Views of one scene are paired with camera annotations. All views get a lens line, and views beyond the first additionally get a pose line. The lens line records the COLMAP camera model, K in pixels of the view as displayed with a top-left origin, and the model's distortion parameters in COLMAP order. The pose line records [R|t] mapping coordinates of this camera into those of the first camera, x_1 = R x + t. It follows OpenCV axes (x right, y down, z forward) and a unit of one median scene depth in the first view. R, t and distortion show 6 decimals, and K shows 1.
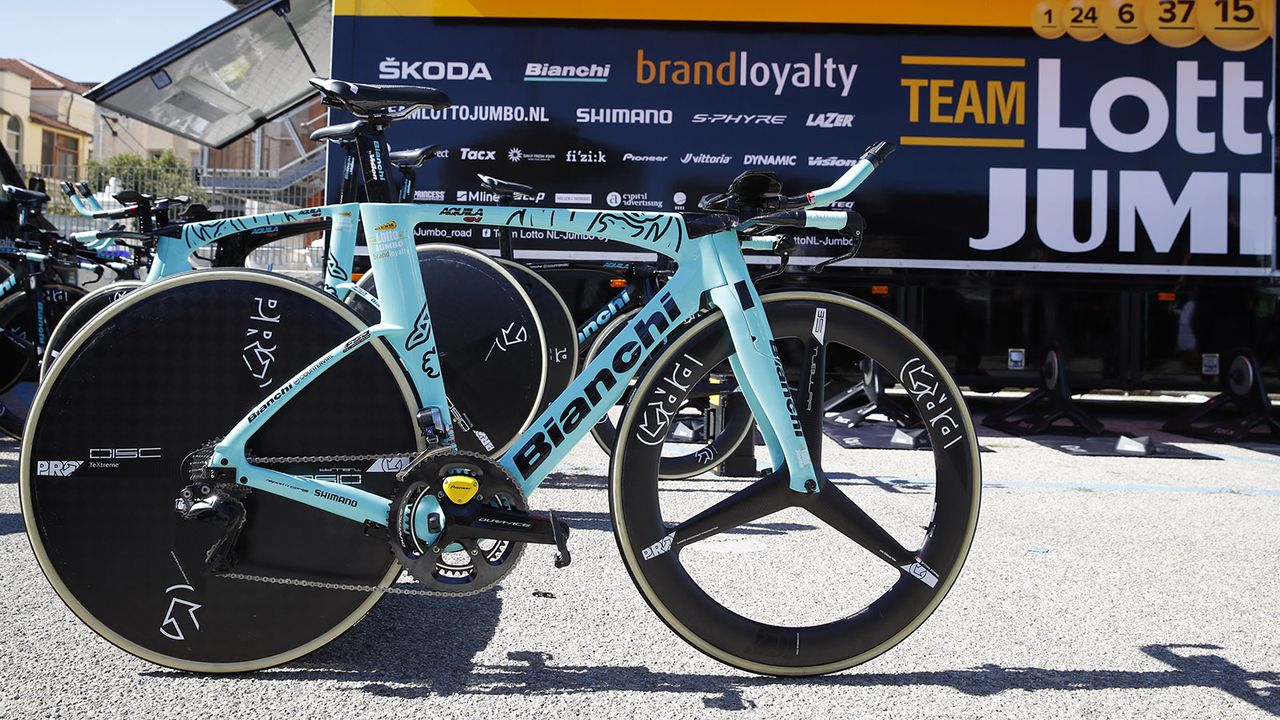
lens RADIAL K [[1175.6, 0, 634.1], [0, 1175.6, 285.5], [0, 0, 1]] dist [-0.052045, 0.118245]
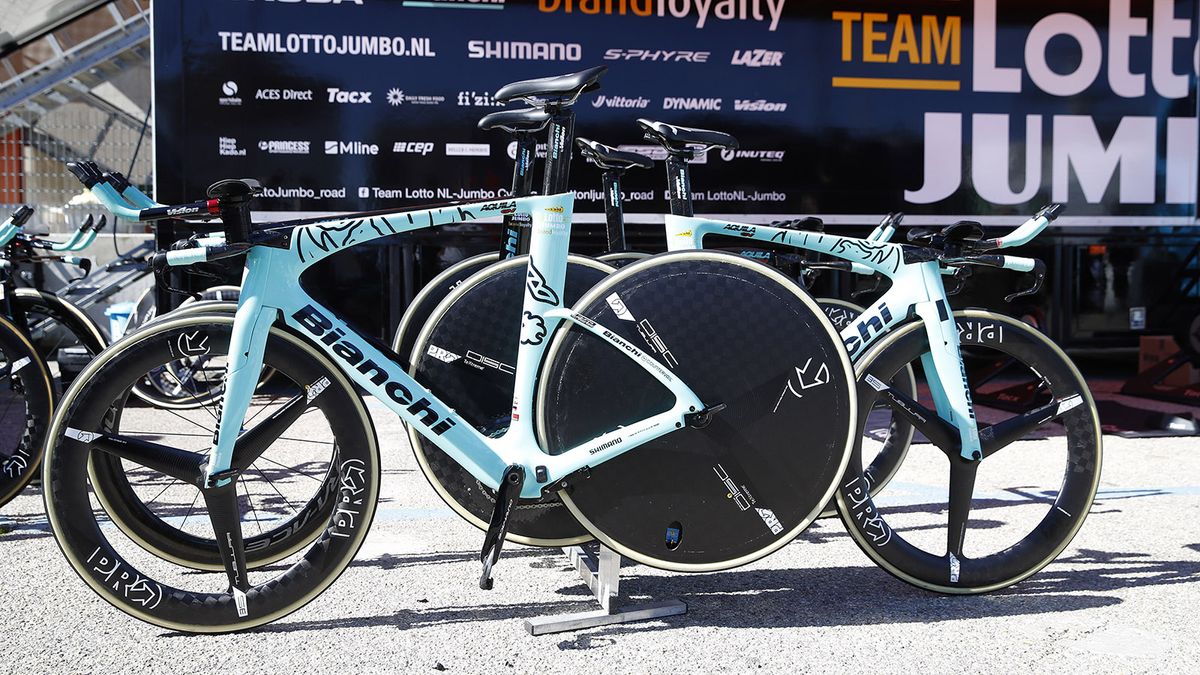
lens RADIAL K [[1222.3, 0, 592.5], [0, 1222.3, 313.3], [0, 0, 1]] dist [-0.022539, 0.104691]
pose [[0.973179, -0.037425, 0.226983, -0.169294], [0.020154, 0.996755, 0.077937, -0.024119], [-0.229163, -0.071273, 0.970775, 0.126455]]
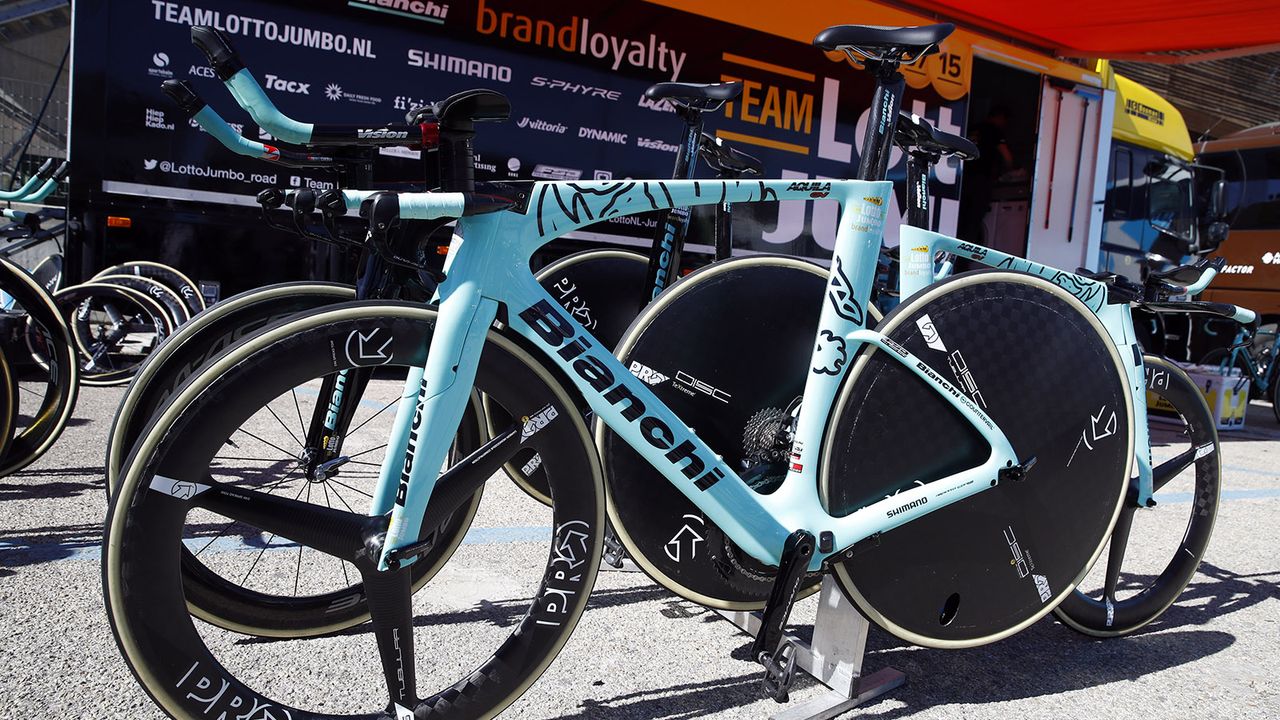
lens RADIAL K [[913.7, 0, 681.2], [0, 913.7, 365.2], [0, 0, 1]] dist [-0.114985, 0.090584]
pose [[0.849236, 0.001599, 0.528011, -0.231961], [-0.076929, 0.989700, 0.120733, -0.012997], [-0.522380, -0.143150, 0.840611, 0.300177]]
